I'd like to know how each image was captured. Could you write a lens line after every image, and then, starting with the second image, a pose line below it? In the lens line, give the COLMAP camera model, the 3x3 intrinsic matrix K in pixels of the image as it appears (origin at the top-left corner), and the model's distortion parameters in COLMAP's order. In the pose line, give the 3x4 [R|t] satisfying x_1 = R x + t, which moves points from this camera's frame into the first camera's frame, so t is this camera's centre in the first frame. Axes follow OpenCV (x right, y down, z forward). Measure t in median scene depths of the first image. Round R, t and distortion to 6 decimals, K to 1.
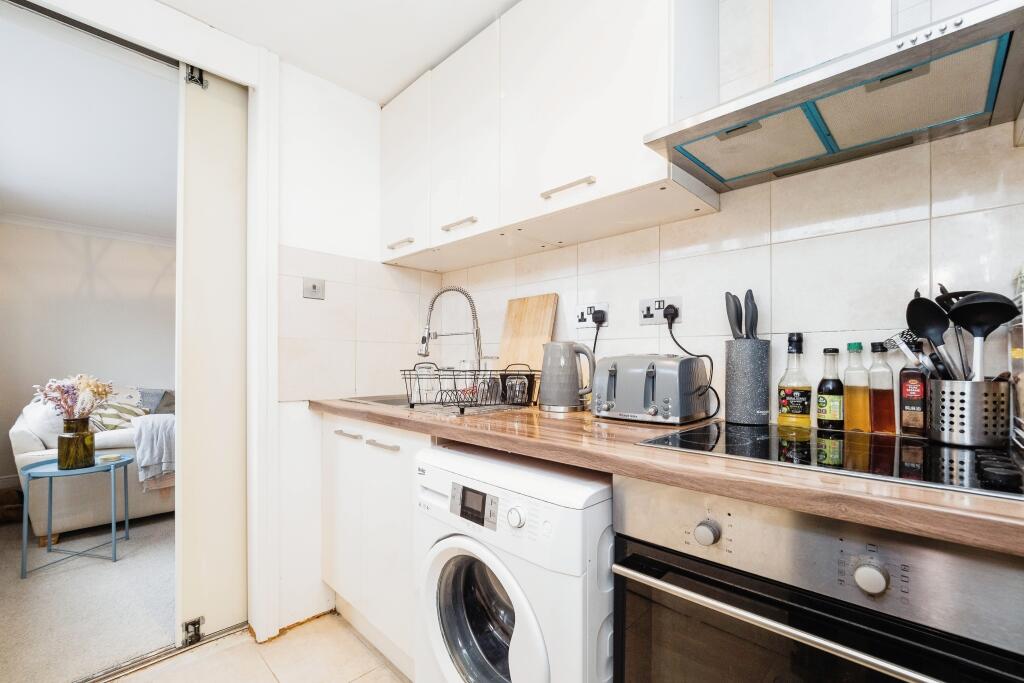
lens RADIAL K [[436.0, 0, 507.6], [0, 436.0, 359.4], [0, 0, 1]] dist [-0.000434, -0.000014]
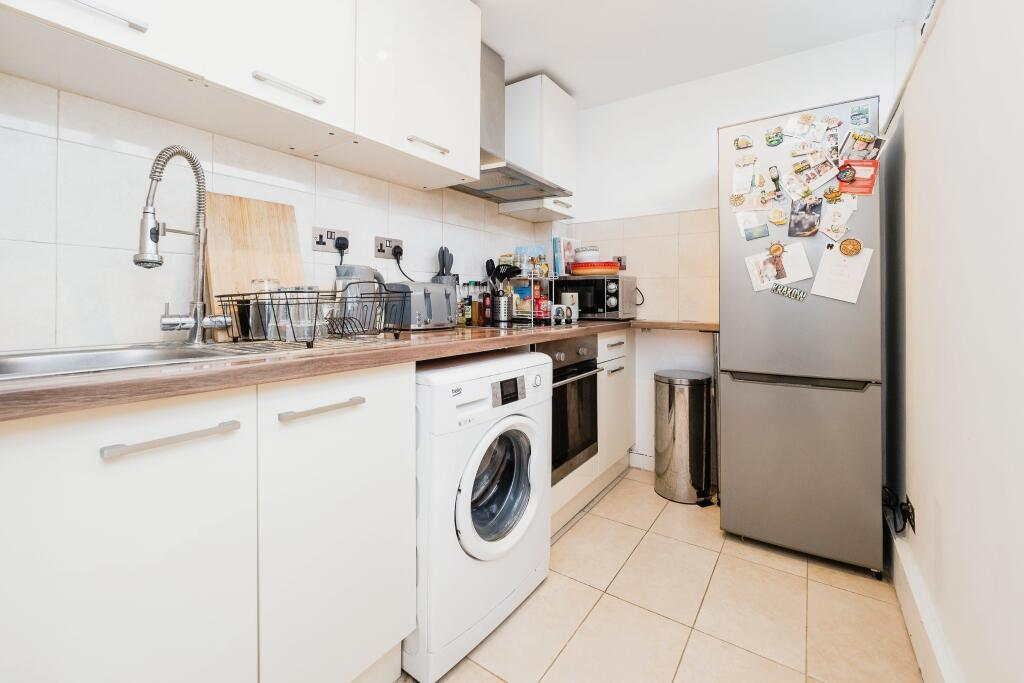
lens RADIAL K [[437.9, 0, 515.0], [0, 437.9, 300.3], [0, 0, 1]] dist [-0.014662, -0.000048]
pose [[-0.179014, -0.004653, 0.983835, -1.238668], [-0.008095, 0.999962, 0.003257, 0.044034], [-0.983813, -0.007381, -0.179045, 1.077956]]
